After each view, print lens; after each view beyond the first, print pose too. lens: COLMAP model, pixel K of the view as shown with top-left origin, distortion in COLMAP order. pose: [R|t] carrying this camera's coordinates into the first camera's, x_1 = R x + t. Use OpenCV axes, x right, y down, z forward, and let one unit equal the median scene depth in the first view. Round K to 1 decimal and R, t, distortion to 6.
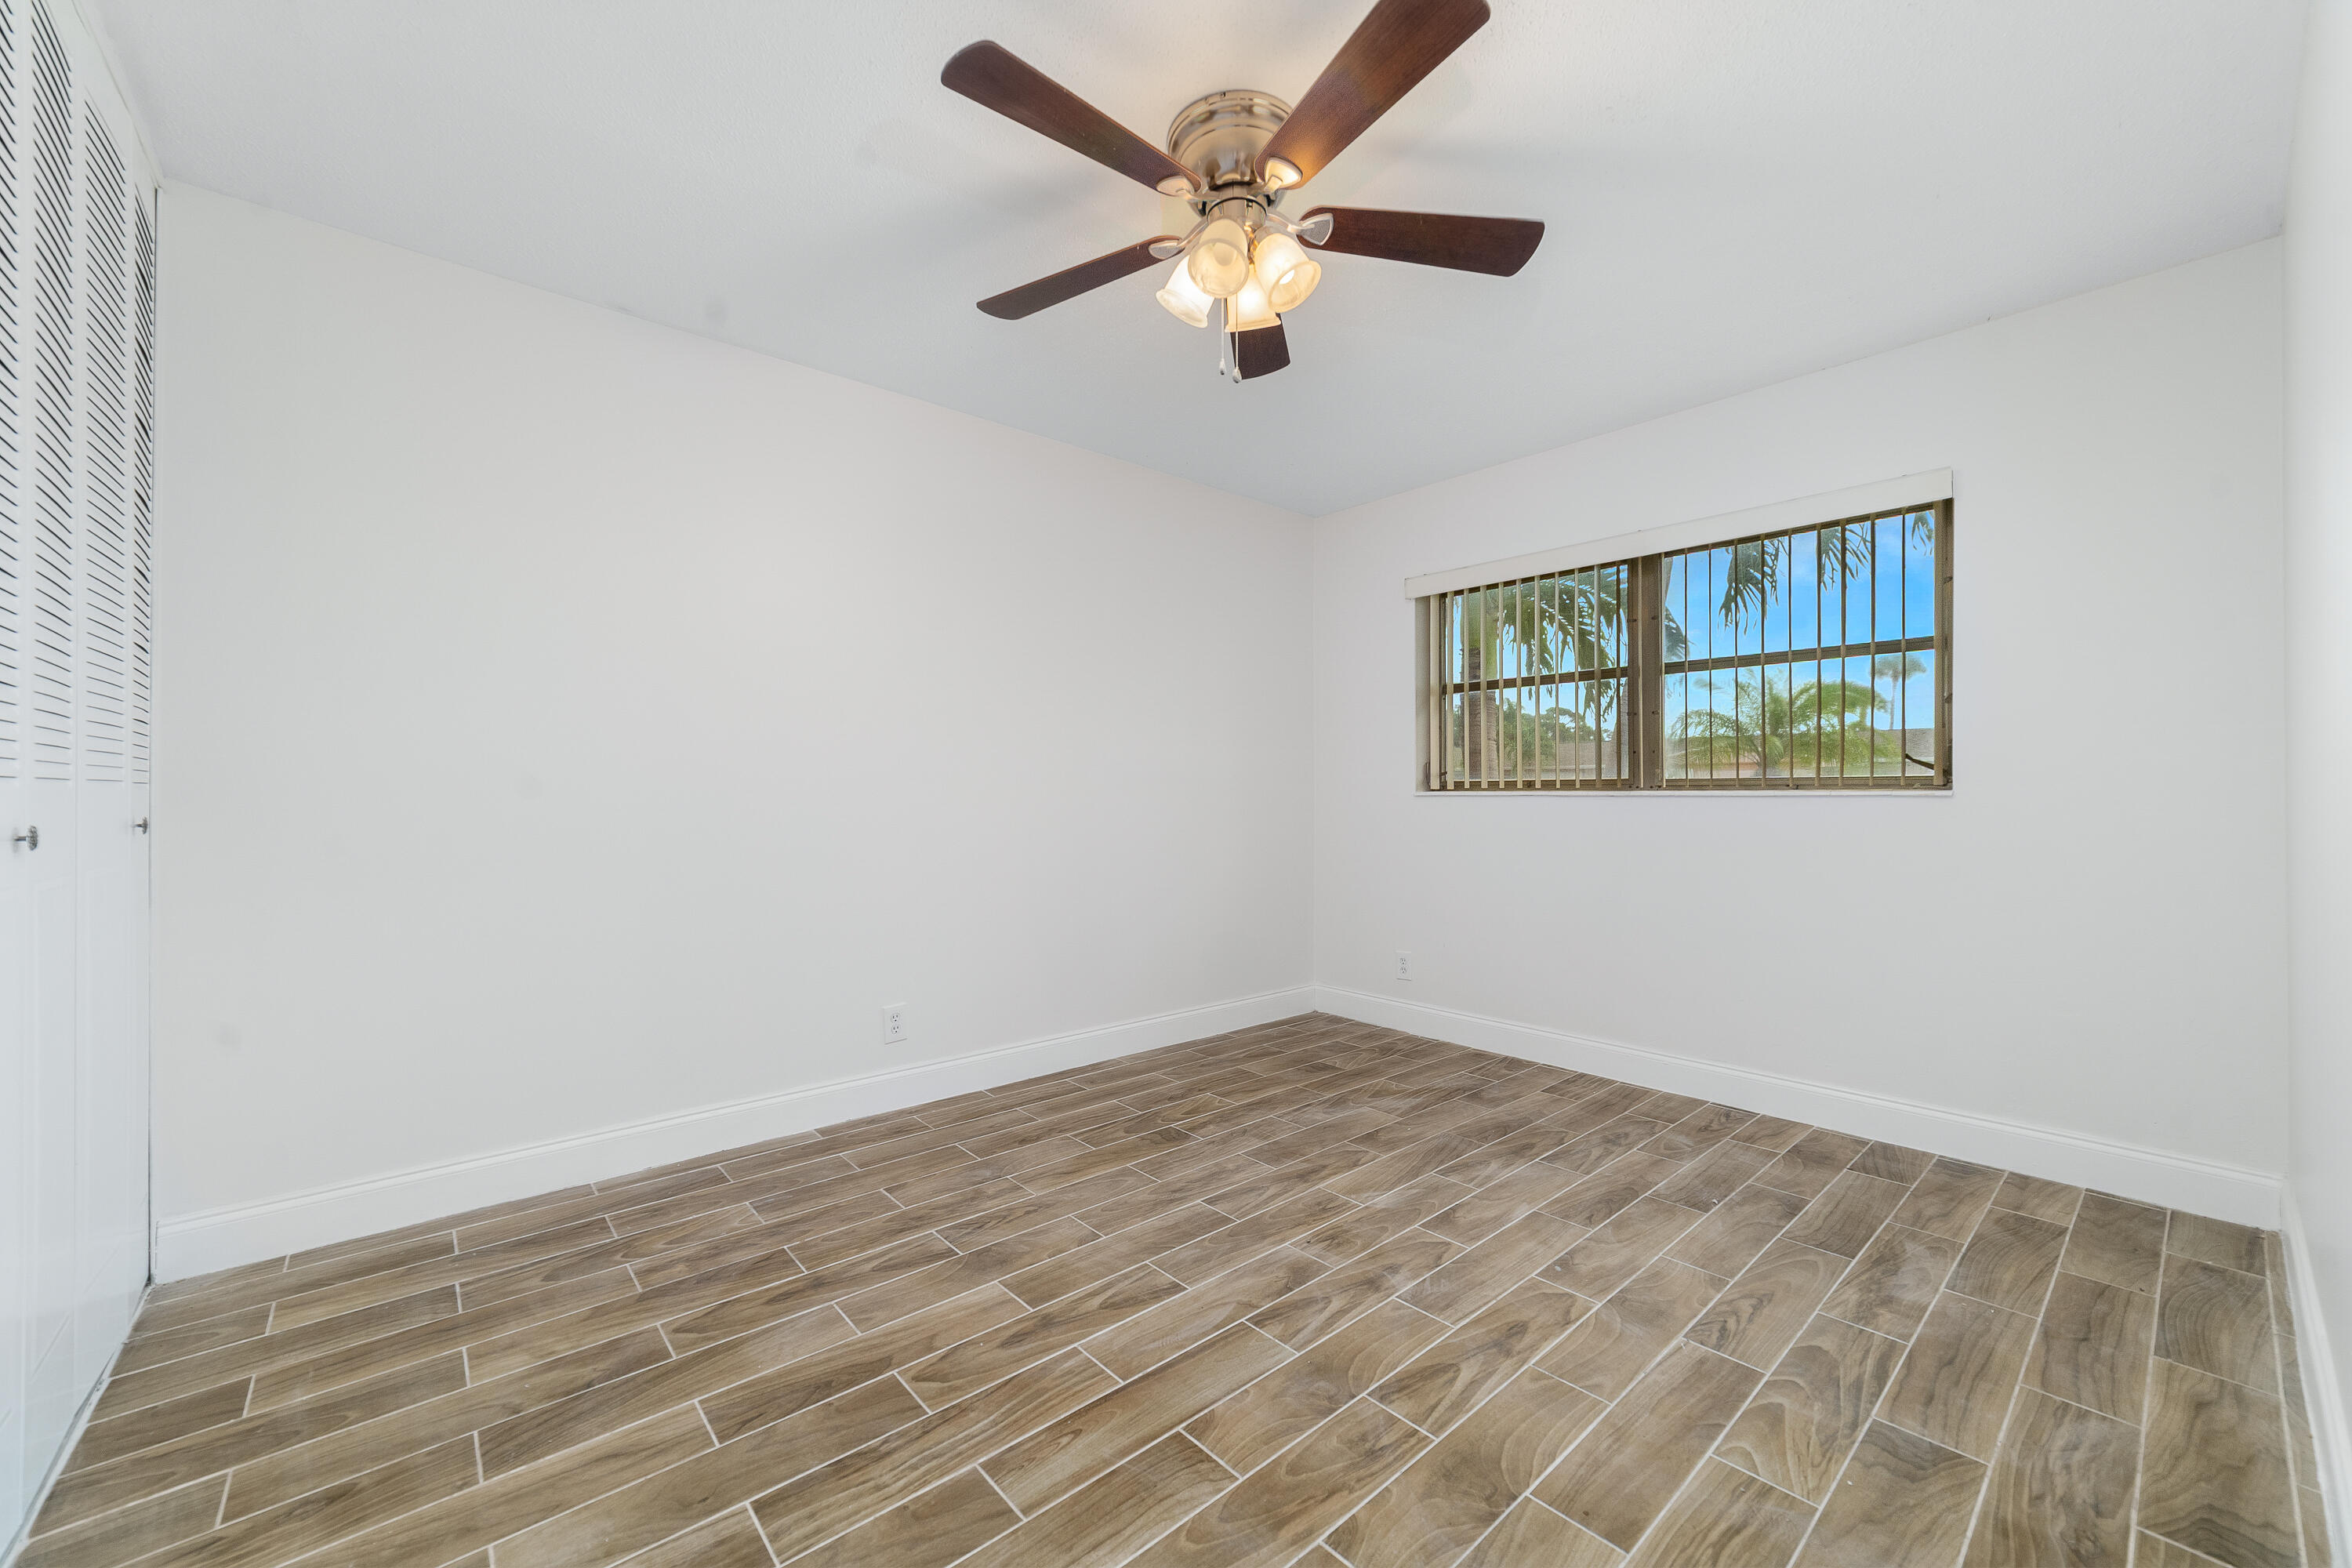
lens RADIAL K [[912.8, 0, 1171.5], [0, 912.8, 785.6], [0, 0, 1]] dist [-0.024235, 0.008635]
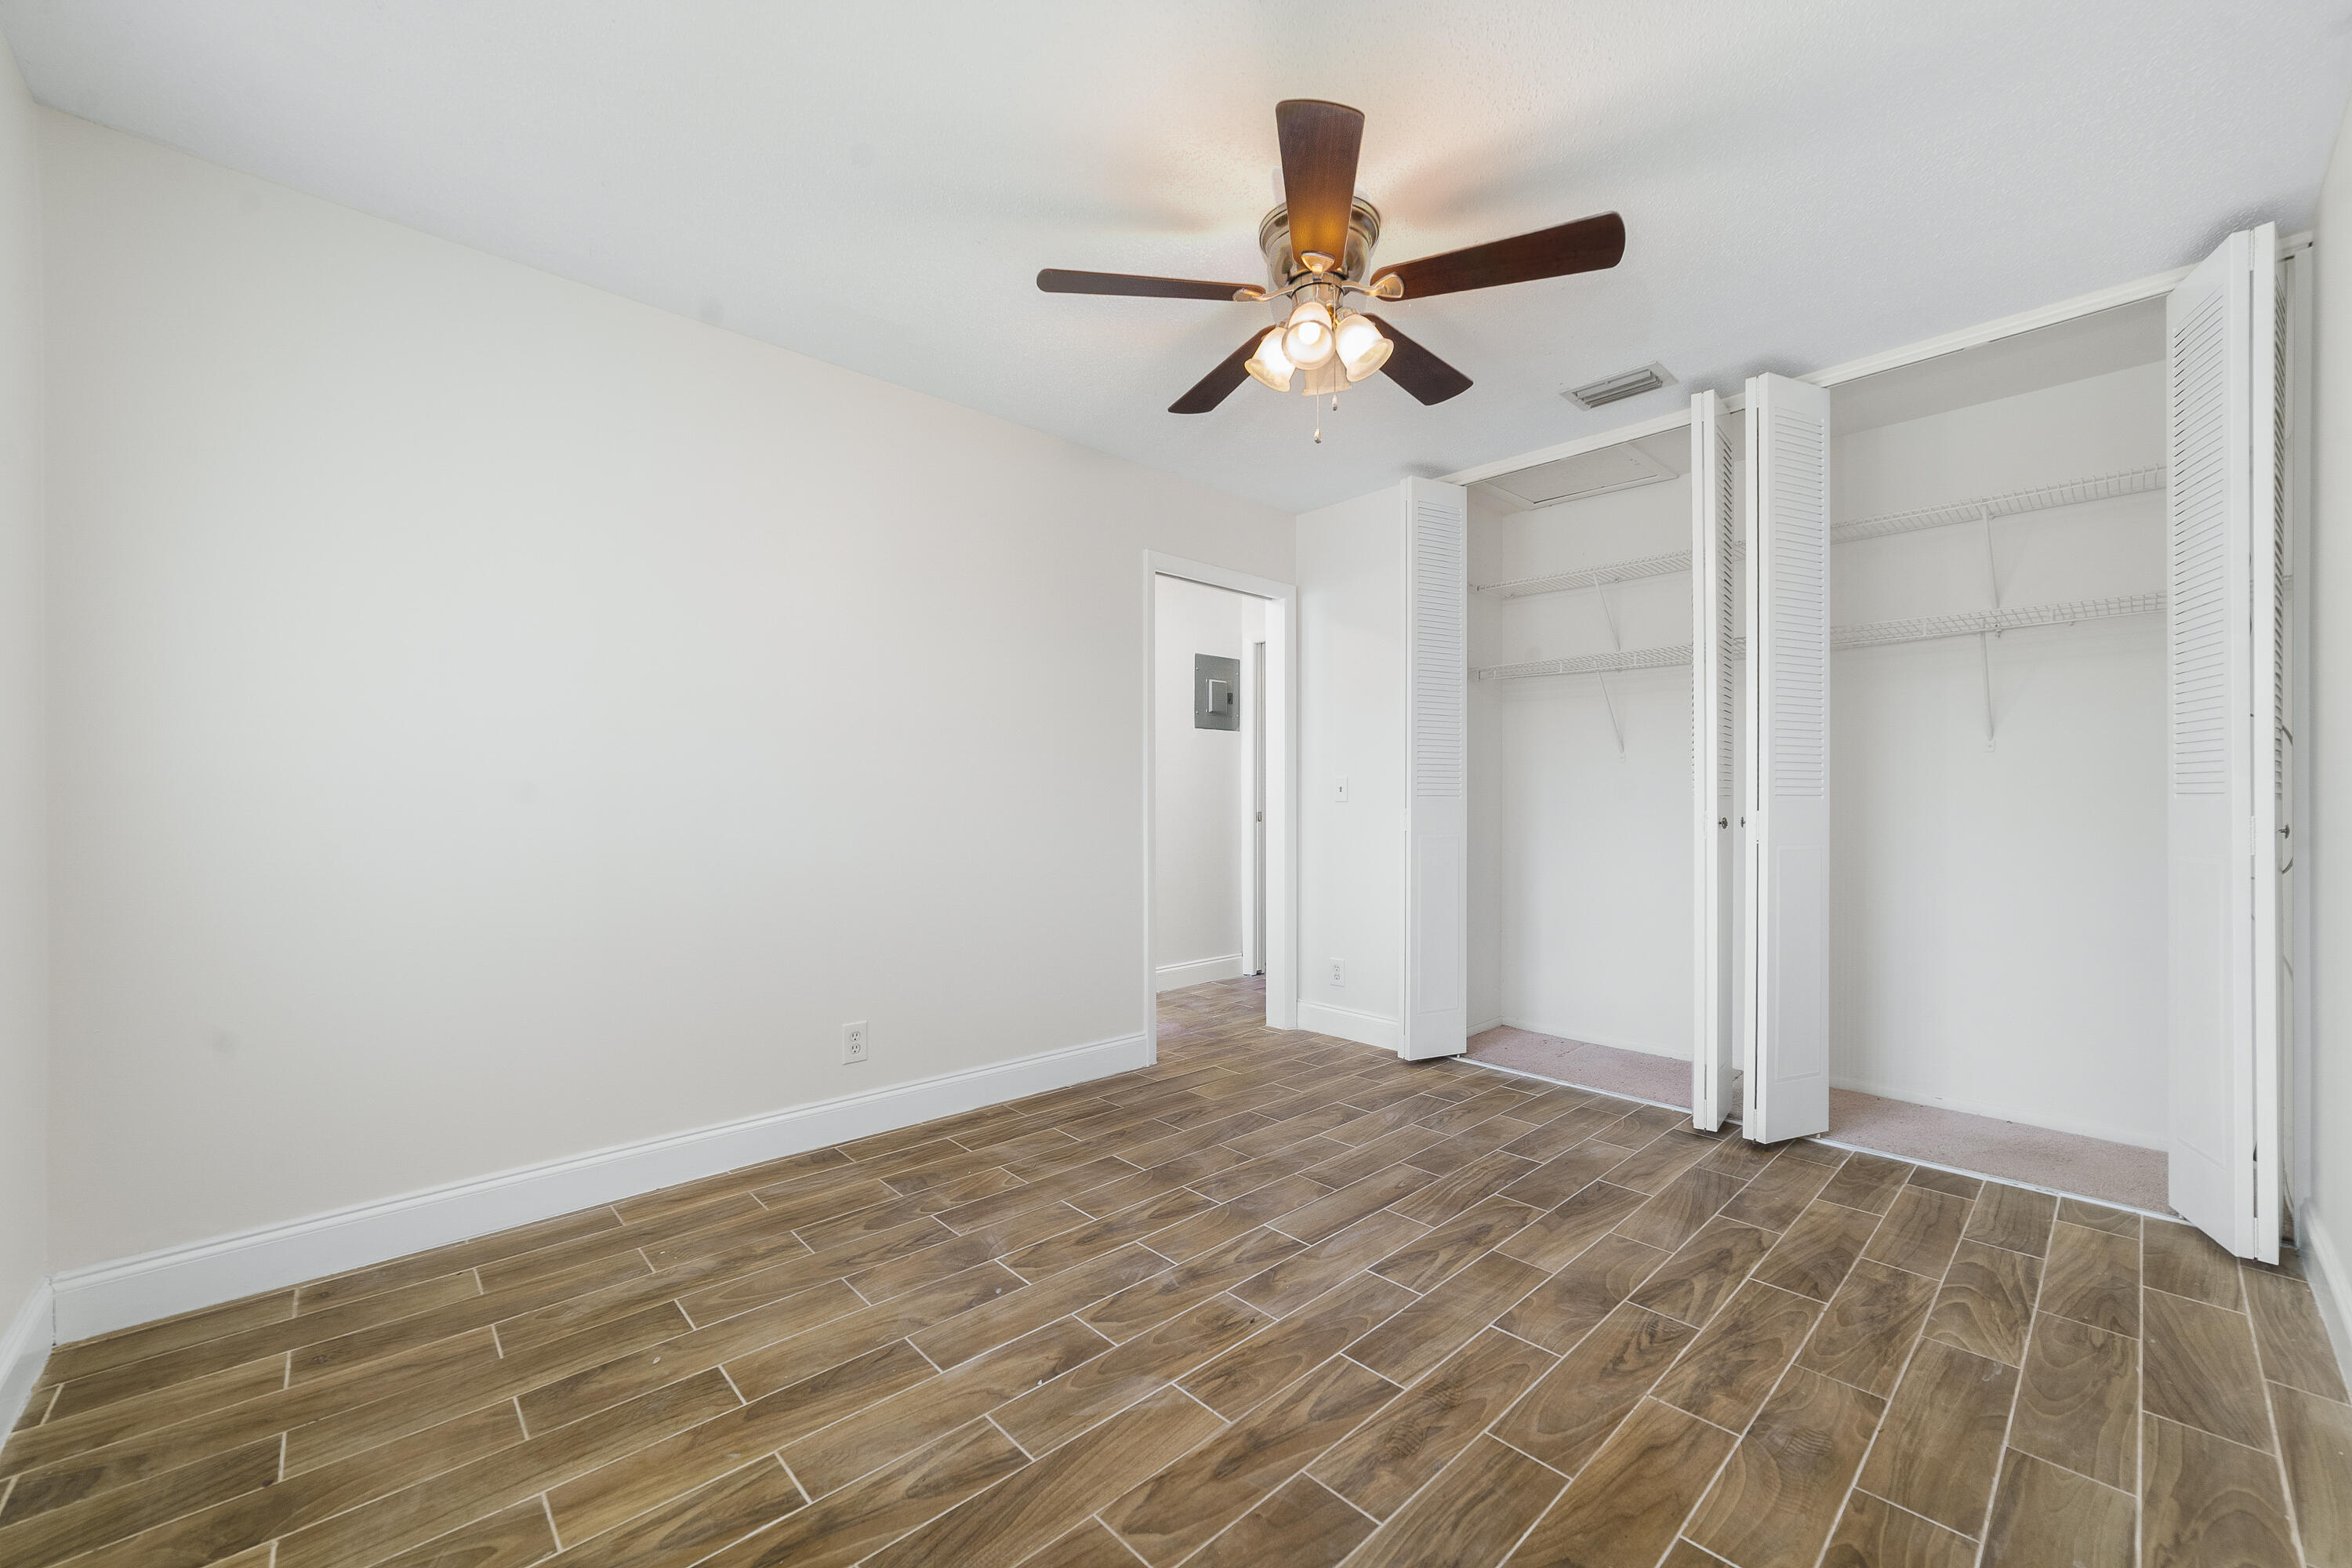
lens RADIAL K [[912.8, 0, 1171.5], [0, 912.8, 785.6], [0, 0, 1]] dist [-0.024235, 0.008635]
pose [[-0.999364, -0.000412, -0.035660, 0.265675], [0.000442, 0.999714, -0.023919, 0.013117], [0.035660, -0.023919, -0.999078, 1.918998]]
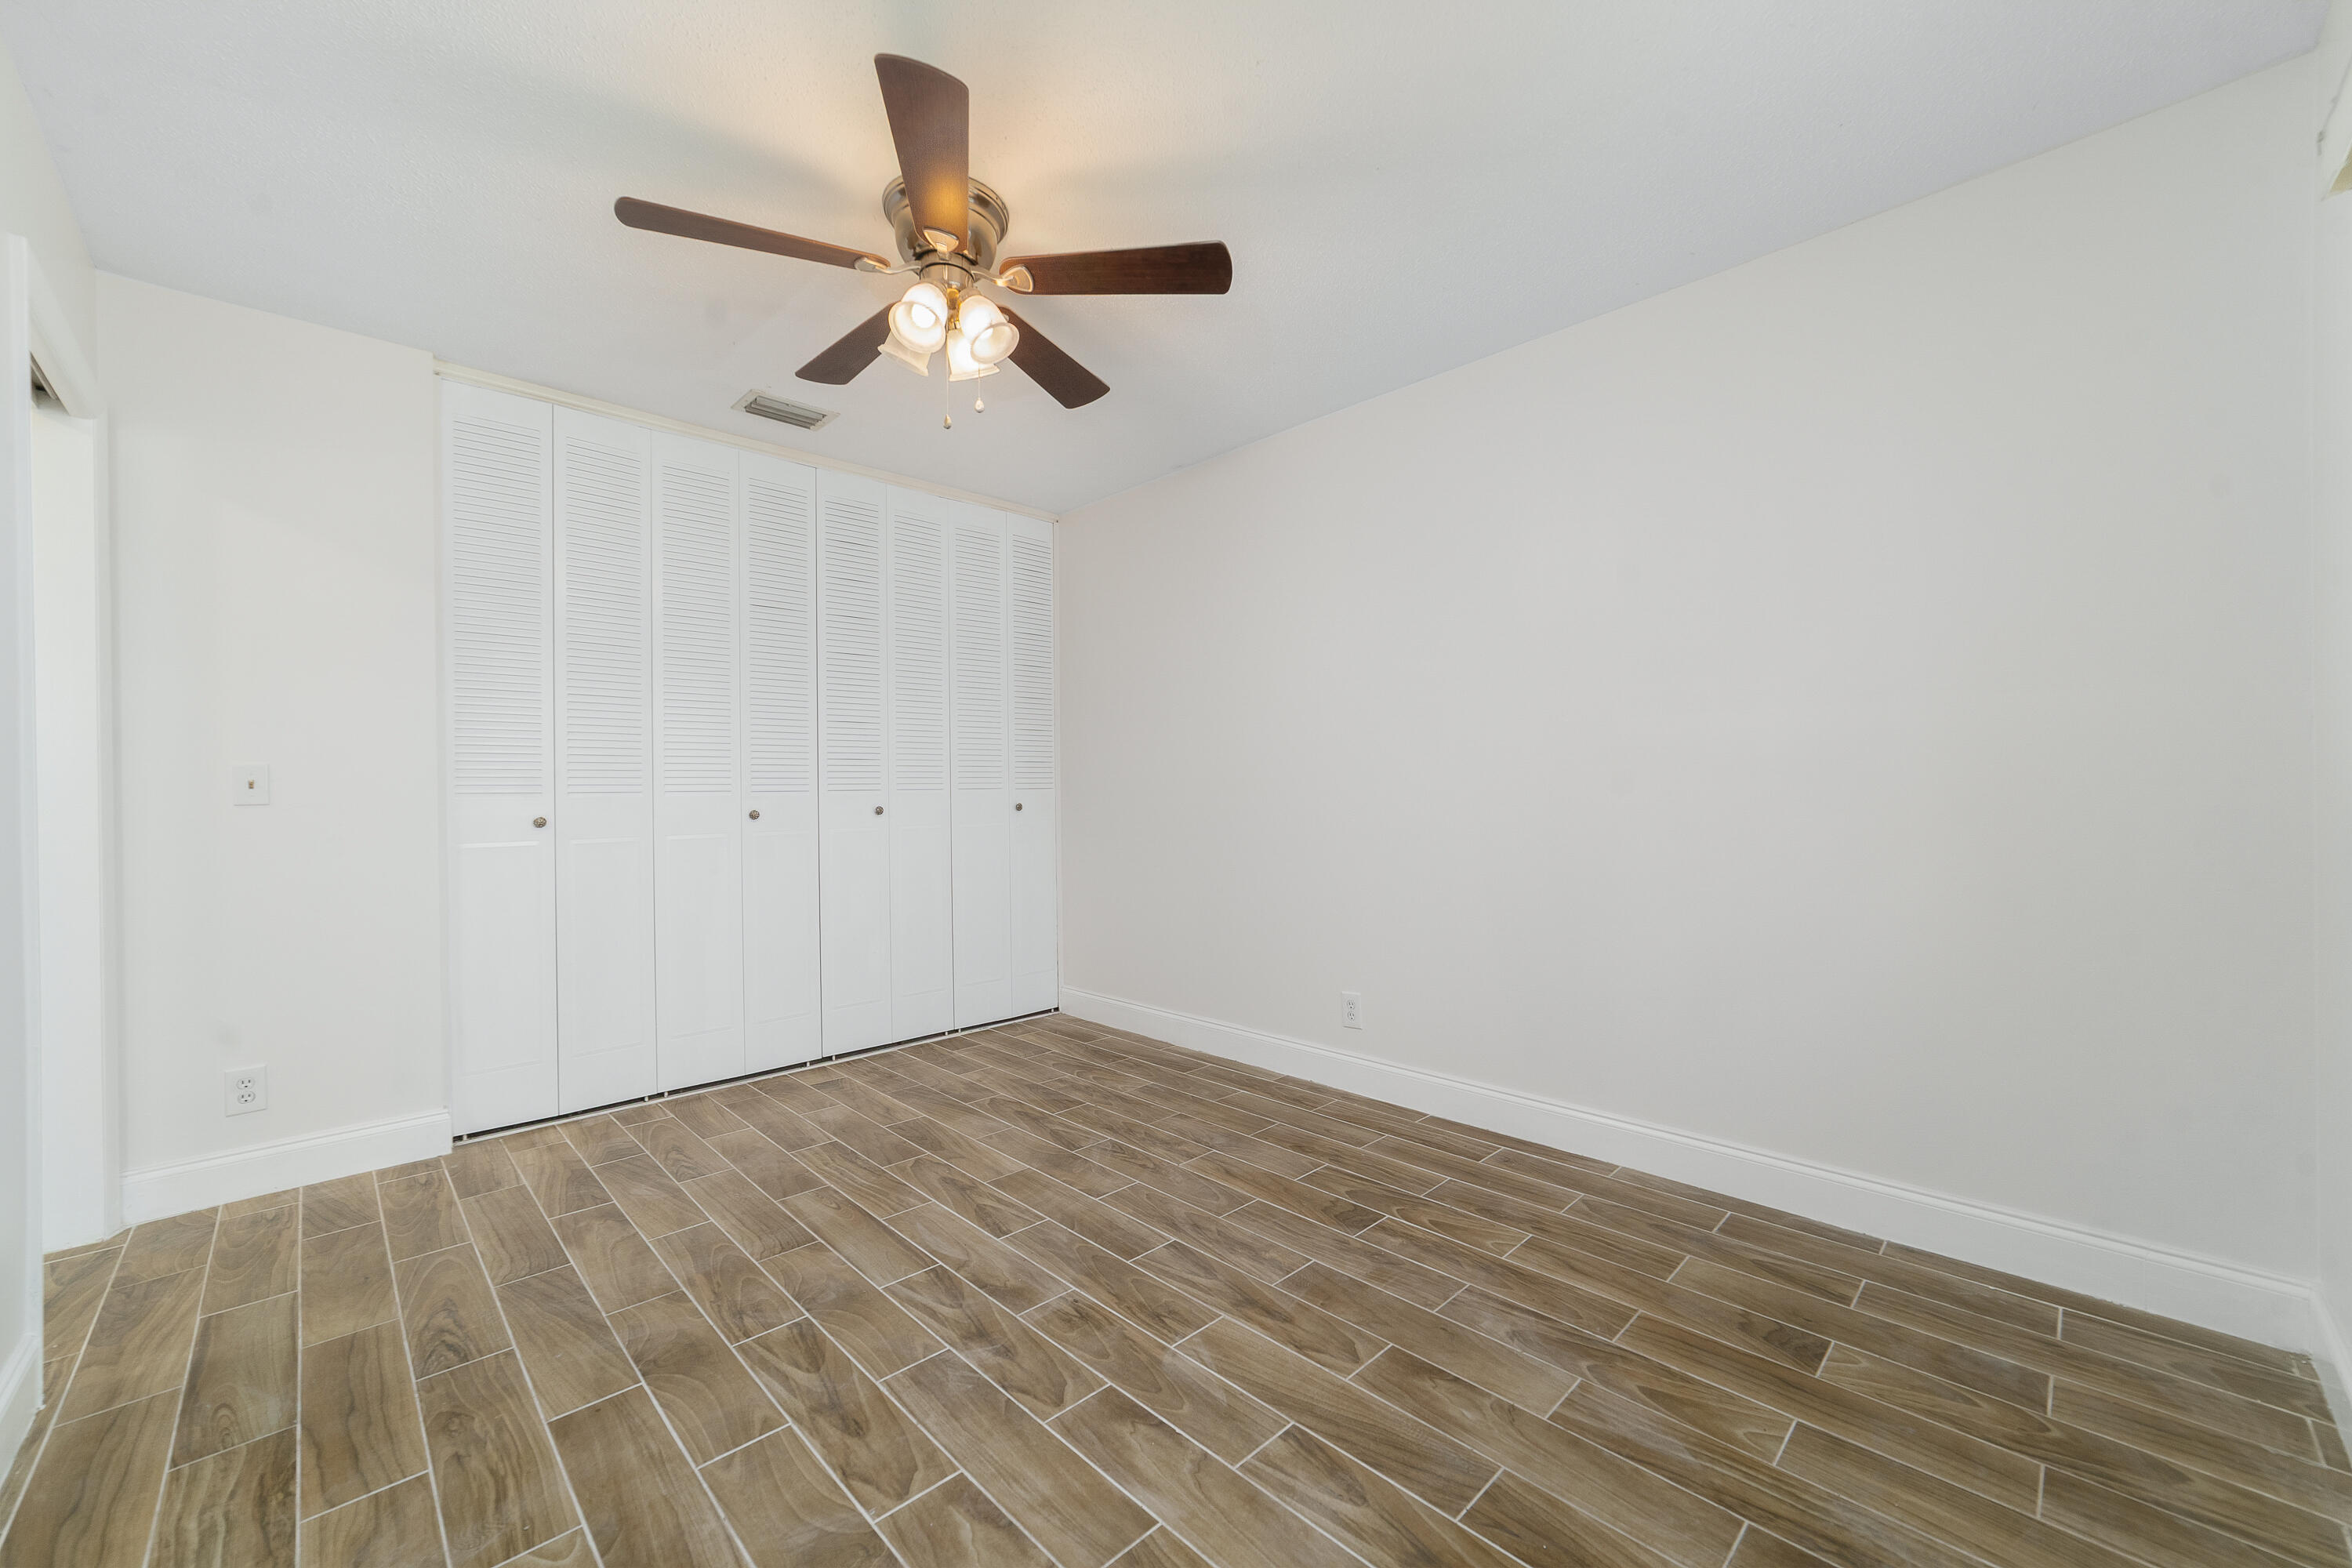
lens RADIAL K [[912.8, 0, 1171.5], [0, 912.8, 785.6], [0, 0, 1]] dist [-0.024235, 0.008635]
pose [[0.055651, -0.002812, -0.998446, 1.070258], [0.019288, 0.999812, -0.001741, 0.001286], [0.998264, -0.019161, 0.055695, 1.079680]]
